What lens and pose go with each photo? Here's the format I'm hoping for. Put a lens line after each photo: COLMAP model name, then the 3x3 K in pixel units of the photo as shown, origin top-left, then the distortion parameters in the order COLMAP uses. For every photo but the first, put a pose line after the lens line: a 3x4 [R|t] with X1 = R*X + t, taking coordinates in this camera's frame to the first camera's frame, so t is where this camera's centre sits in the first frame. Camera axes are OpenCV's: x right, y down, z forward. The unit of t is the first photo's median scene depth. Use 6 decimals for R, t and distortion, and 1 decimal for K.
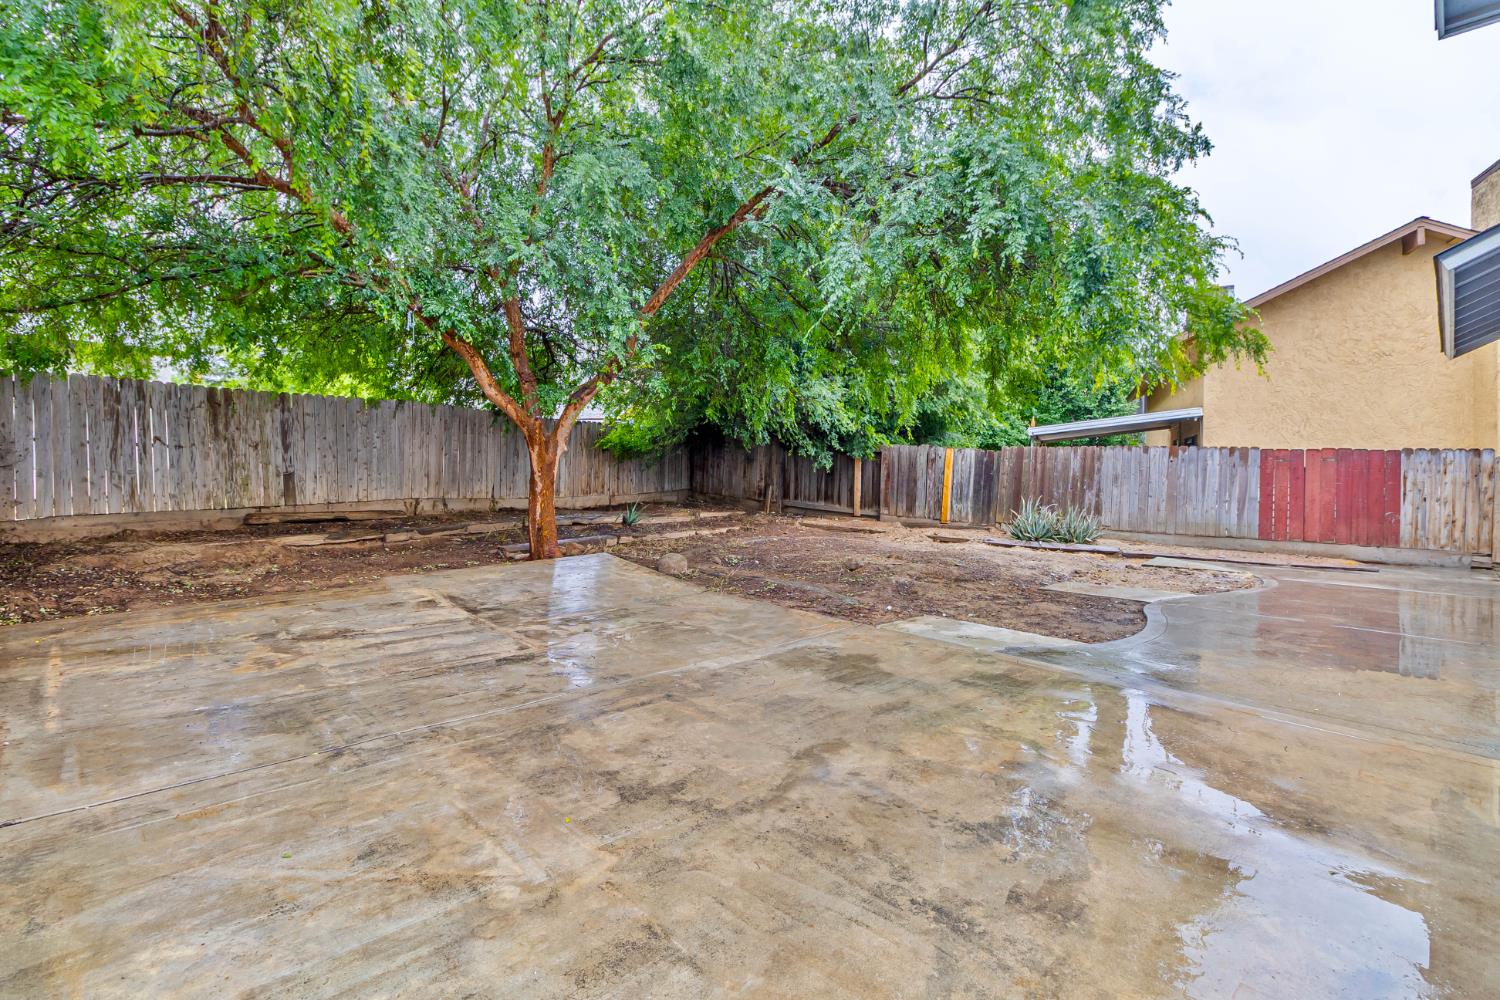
lens RADIAL K [[701.3, 0, 745.9], [0, 701.3, 459.4], [0, 0, 1]] dist [-0.002640, -0.000363]
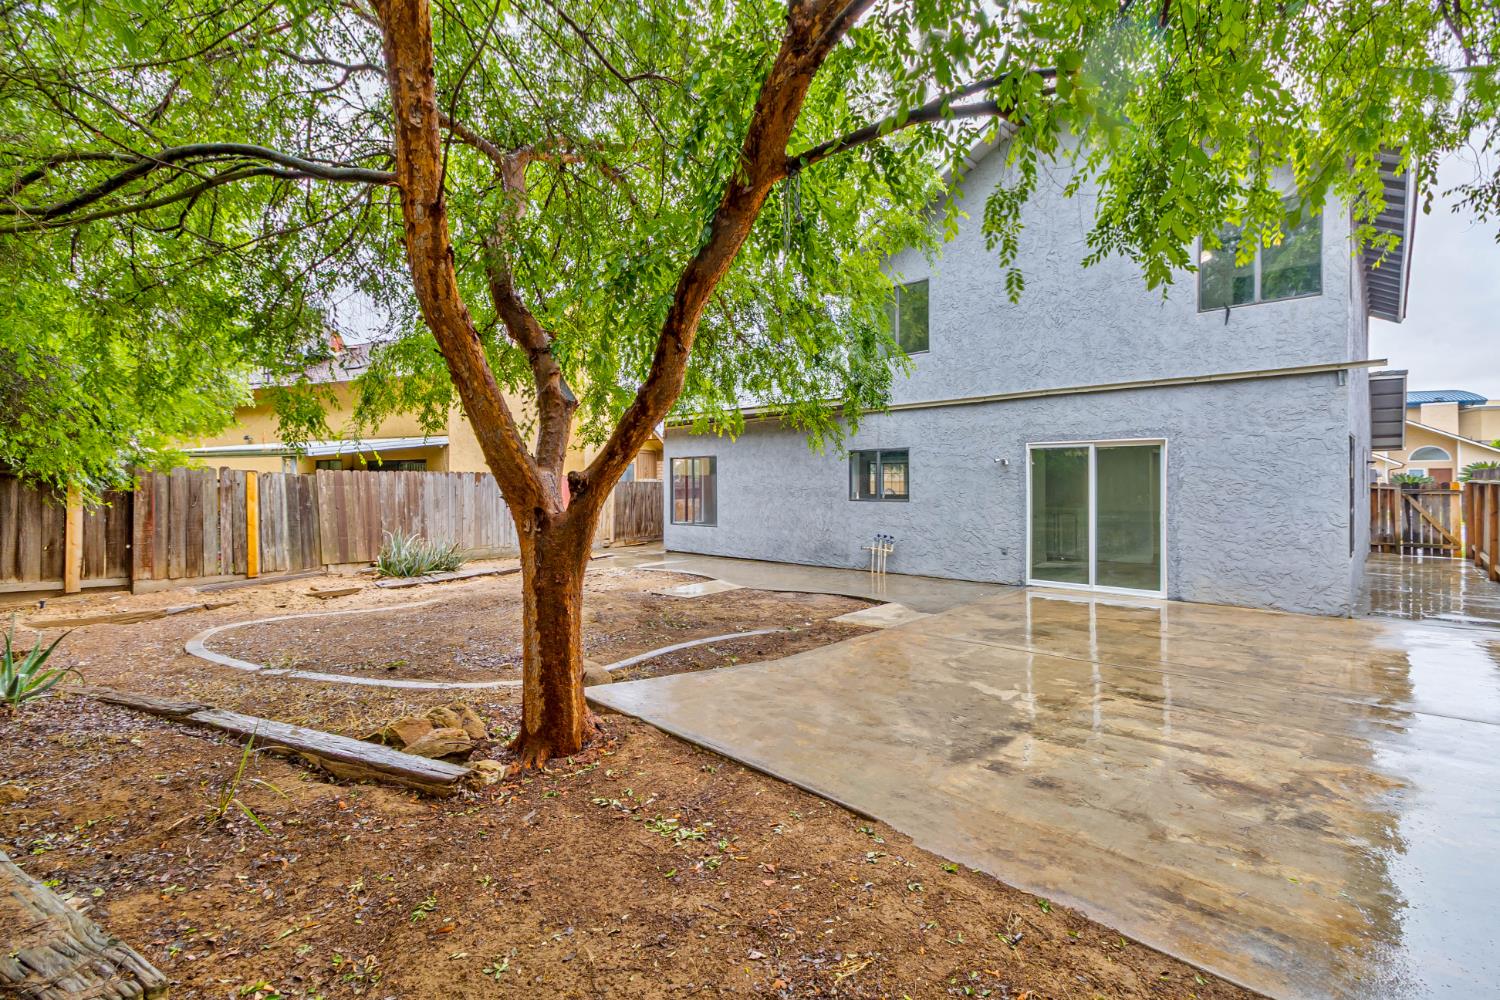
lens RADIAL K [[701.3, 0, 745.9], [0, 701.3, 459.4], [0, 0, 1]] dist [-0.002640, -0.000363]
pose [[-0.047009, 0.012070, 0.998822, -0.451480], [-0.010738, 0.999863, -0.012588, -0.025038], [-0.998837, -0.011317, -0.046873, 0.531832]]
